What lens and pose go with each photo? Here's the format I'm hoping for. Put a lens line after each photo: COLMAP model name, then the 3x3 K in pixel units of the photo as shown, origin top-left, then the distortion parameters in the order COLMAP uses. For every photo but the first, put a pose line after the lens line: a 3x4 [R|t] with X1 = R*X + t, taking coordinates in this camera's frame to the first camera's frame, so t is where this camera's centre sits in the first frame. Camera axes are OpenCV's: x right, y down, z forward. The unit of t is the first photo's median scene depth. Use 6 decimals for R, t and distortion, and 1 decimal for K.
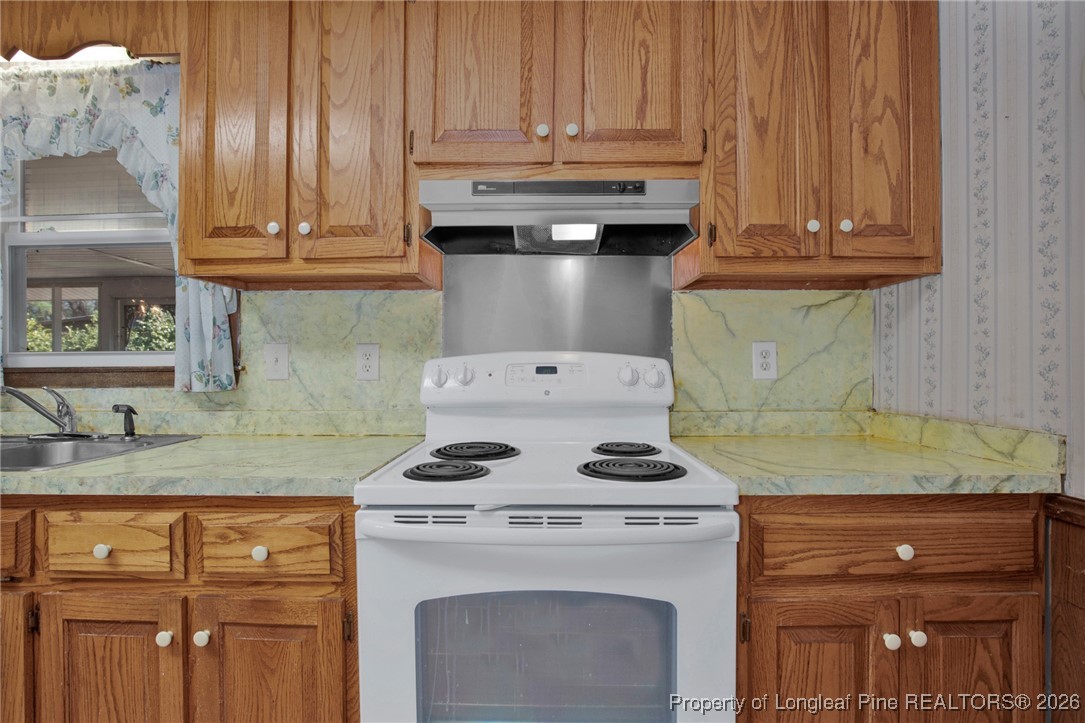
lens RADIAL K [[516.9, 0, 533.3], [0, 516.9, 362.3], [0, 0, 1]] dist [-0.022625, -0.002983]
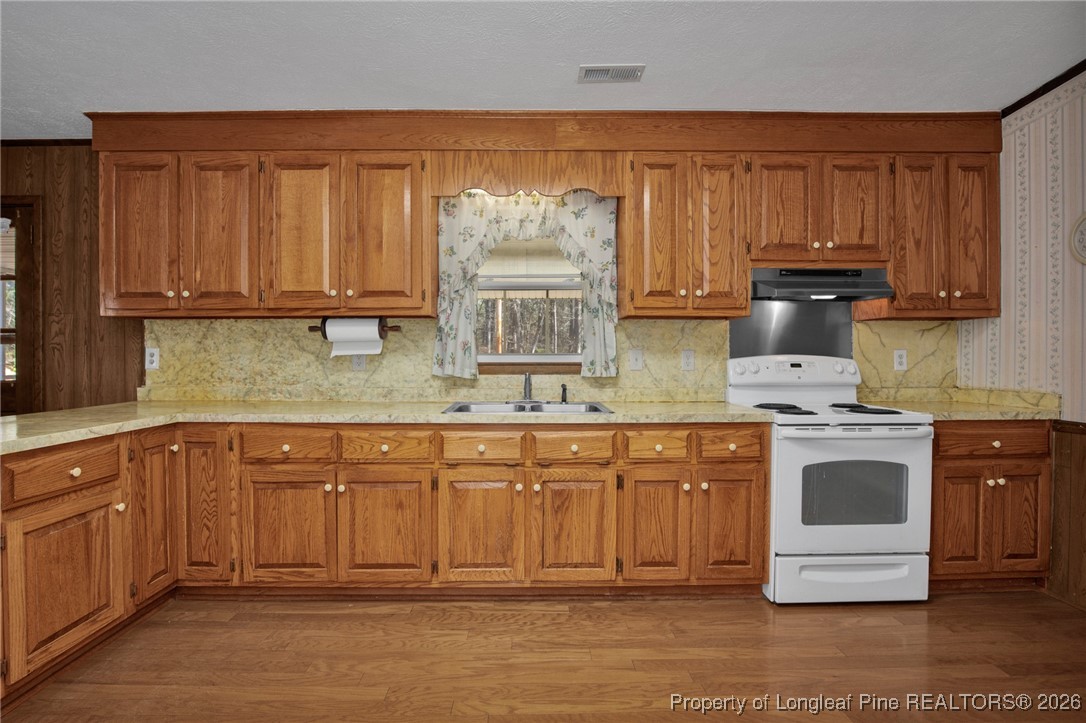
lens RADIAL K [[517.4, 0, 541.2], [0, 517.4, 364.4], [0, 0, 1]] dist [-0.022625, -0.002983]
pose [[0.998847, 0.001992, 0.047961, -1.109295], [-0.003011, 0.999771, 0.021191, -0.027490], [-0.047908, -0.021311, 0.998624, -0.916403]]
